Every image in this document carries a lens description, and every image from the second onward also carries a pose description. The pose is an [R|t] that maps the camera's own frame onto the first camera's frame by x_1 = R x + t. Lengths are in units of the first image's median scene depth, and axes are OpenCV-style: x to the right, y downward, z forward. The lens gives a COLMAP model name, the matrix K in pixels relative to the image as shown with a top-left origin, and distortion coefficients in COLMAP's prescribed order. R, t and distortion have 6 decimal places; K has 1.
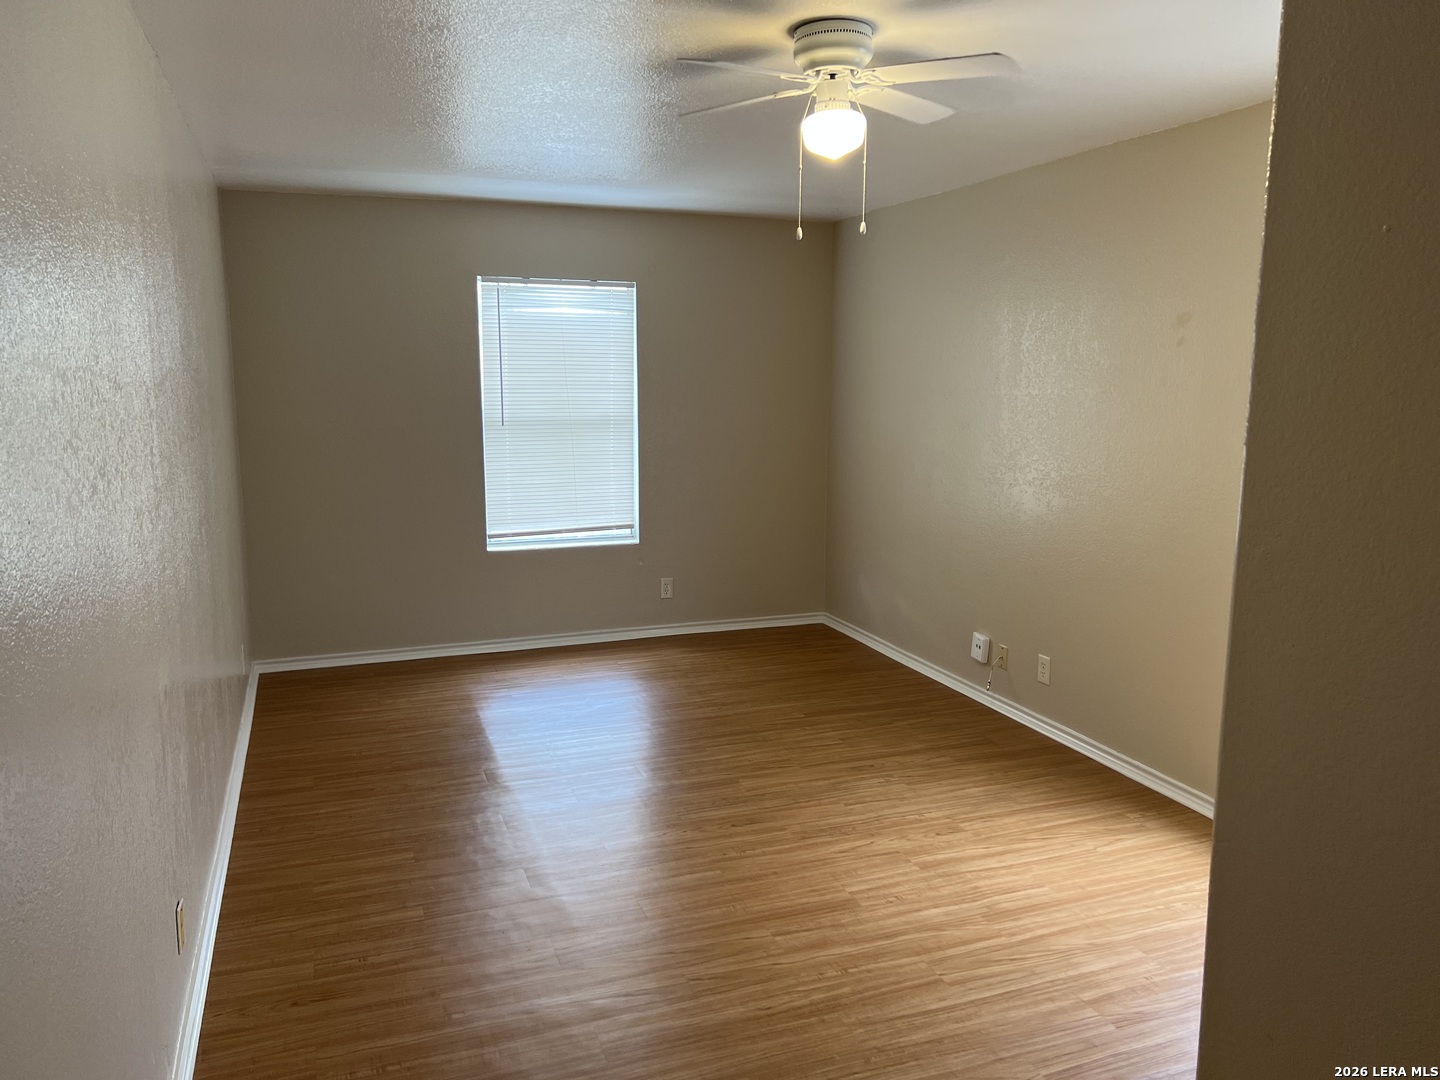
lens RADIAL K [[1079.9, 0, 720.6], [0, 1079.9, 540.2], [0, 0, 1]] dist [0.055649, -0.035703]
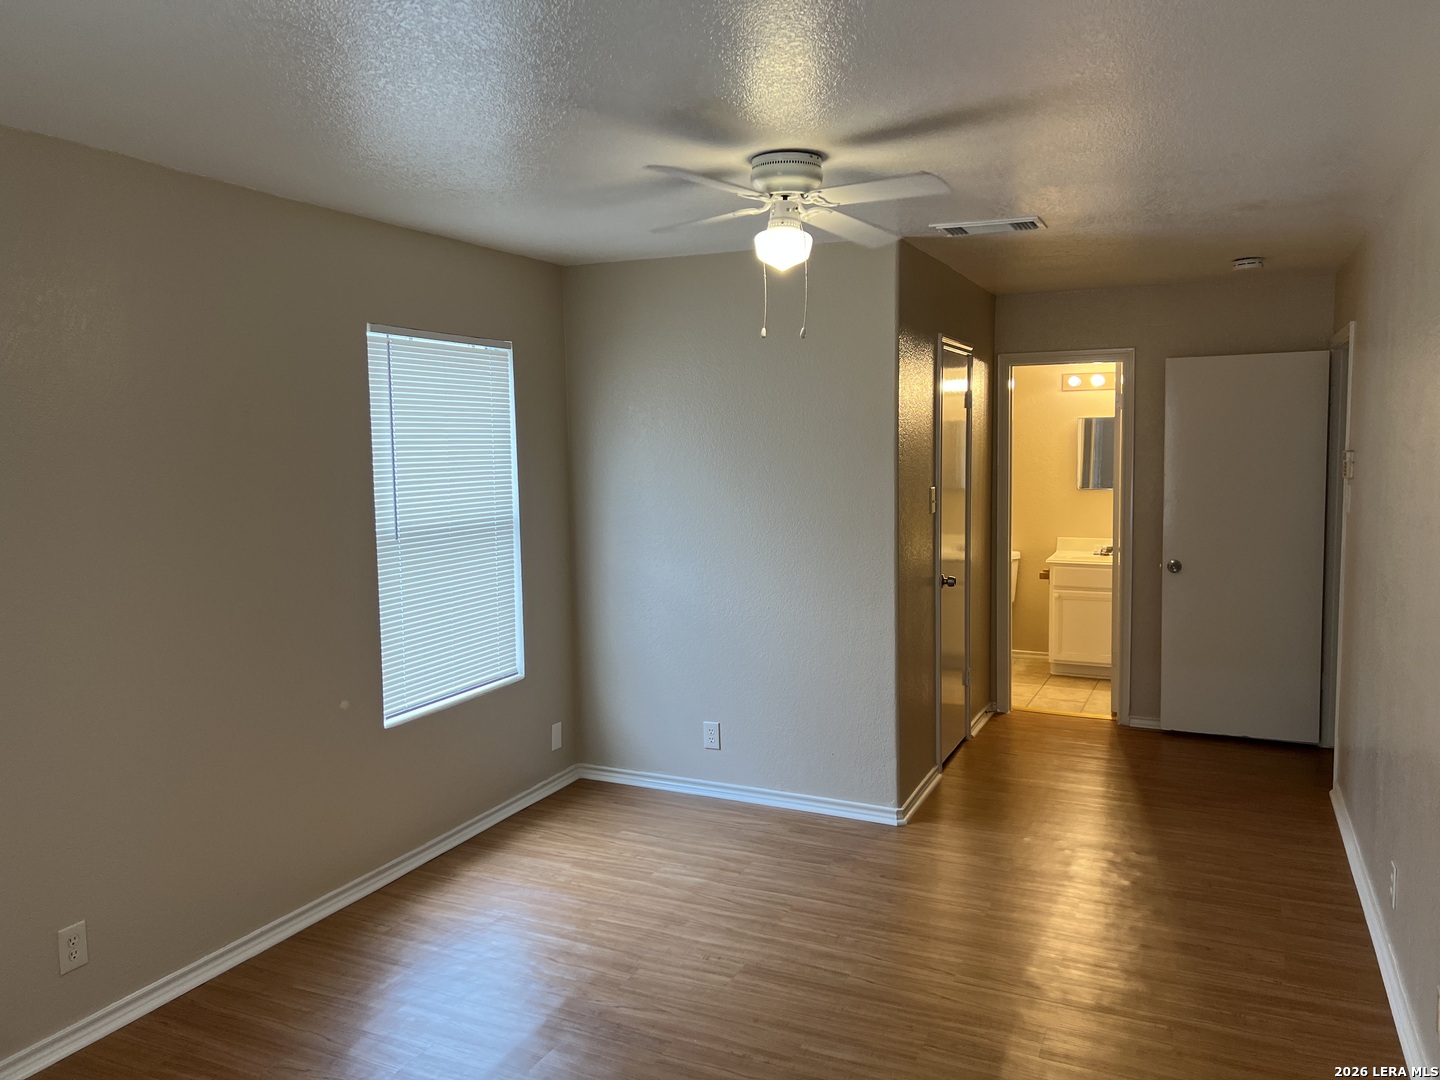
lens RADIAL K [[1079.9, 0, 717.5], [0, 1079.9, 540.7], [0, 0, 1]] dist [0.055649, -0.035703]
pose [[-0.701860, -0.062672, 0.709553, -0.599169], [0.119286, 0.971714, 0.203820, -0.292851], [-0.702256, 0.227692, -0.674531, 1.710020]]
